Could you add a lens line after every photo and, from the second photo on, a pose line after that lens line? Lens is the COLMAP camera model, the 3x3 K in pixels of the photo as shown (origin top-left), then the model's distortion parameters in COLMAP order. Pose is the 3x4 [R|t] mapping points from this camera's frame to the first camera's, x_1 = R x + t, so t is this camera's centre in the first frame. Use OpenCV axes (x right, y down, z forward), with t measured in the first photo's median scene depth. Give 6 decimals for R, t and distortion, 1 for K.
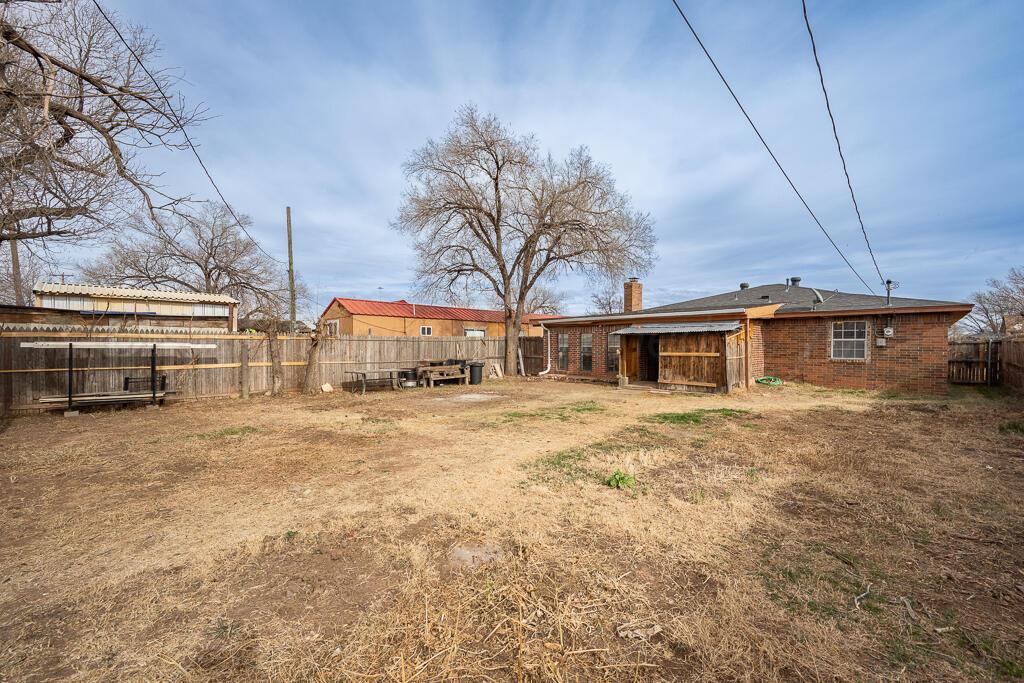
lens RADIAL K [[406.8, 0, 511.5], [0, 406.8, 345.0], [0, 0, 1]] dist [0.001651, 0.000010]
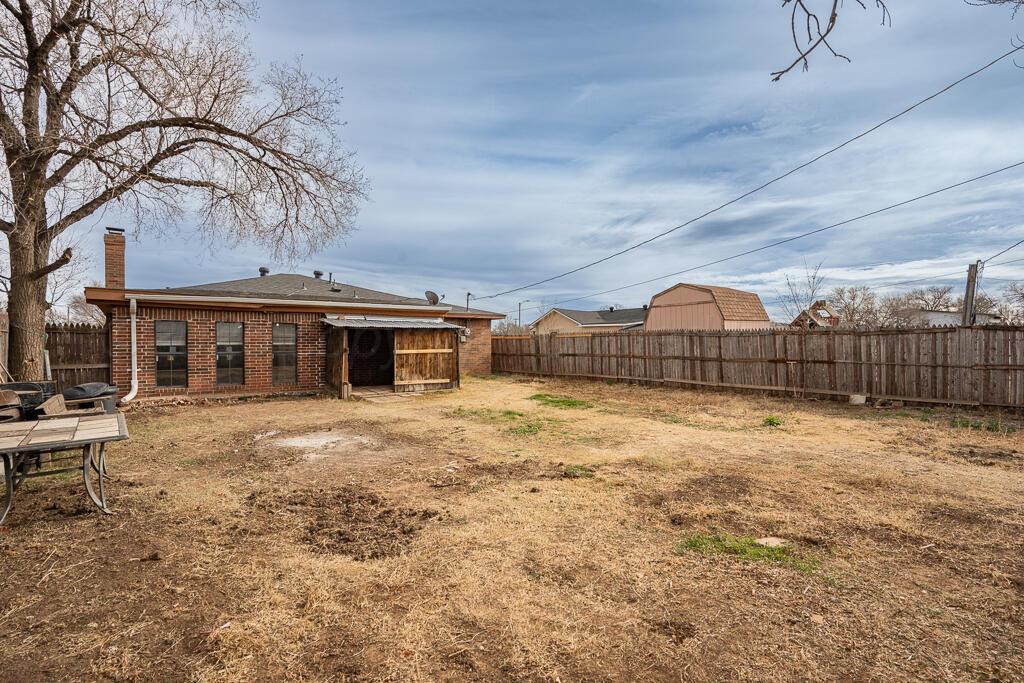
lens RADIAL K [[500.7, 0, 504.4], [0, 500.7, 341.8], [0, 0, 1]] dist [-0.003165, 0.000214]
pose [[0.119717, -0.003426, 0.992802, -0.576994], [0.001561, 0.999993, 0.003262, -0.002238], [-0.992807, 0.001159, 0.119721, 0.562574]]
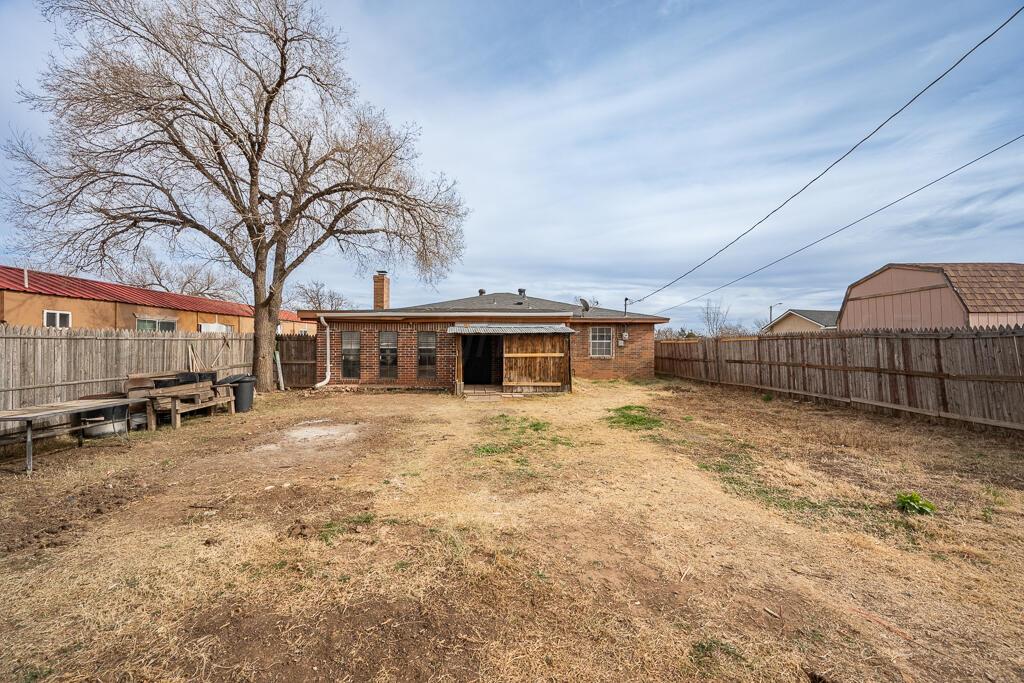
lens RADIAL K [[406.8, 0, 502.8], [0, 406.8, 334.4], [0, 0, 1]] dist [0.001651, 0.000010]
pose [[0.675083, 0.016939, 0.737547, -0.294068], [0.002081, 0.999689, -0.024865, -0.002871], [-0.737738, 0.018321, 0.674838, 0.317155]]
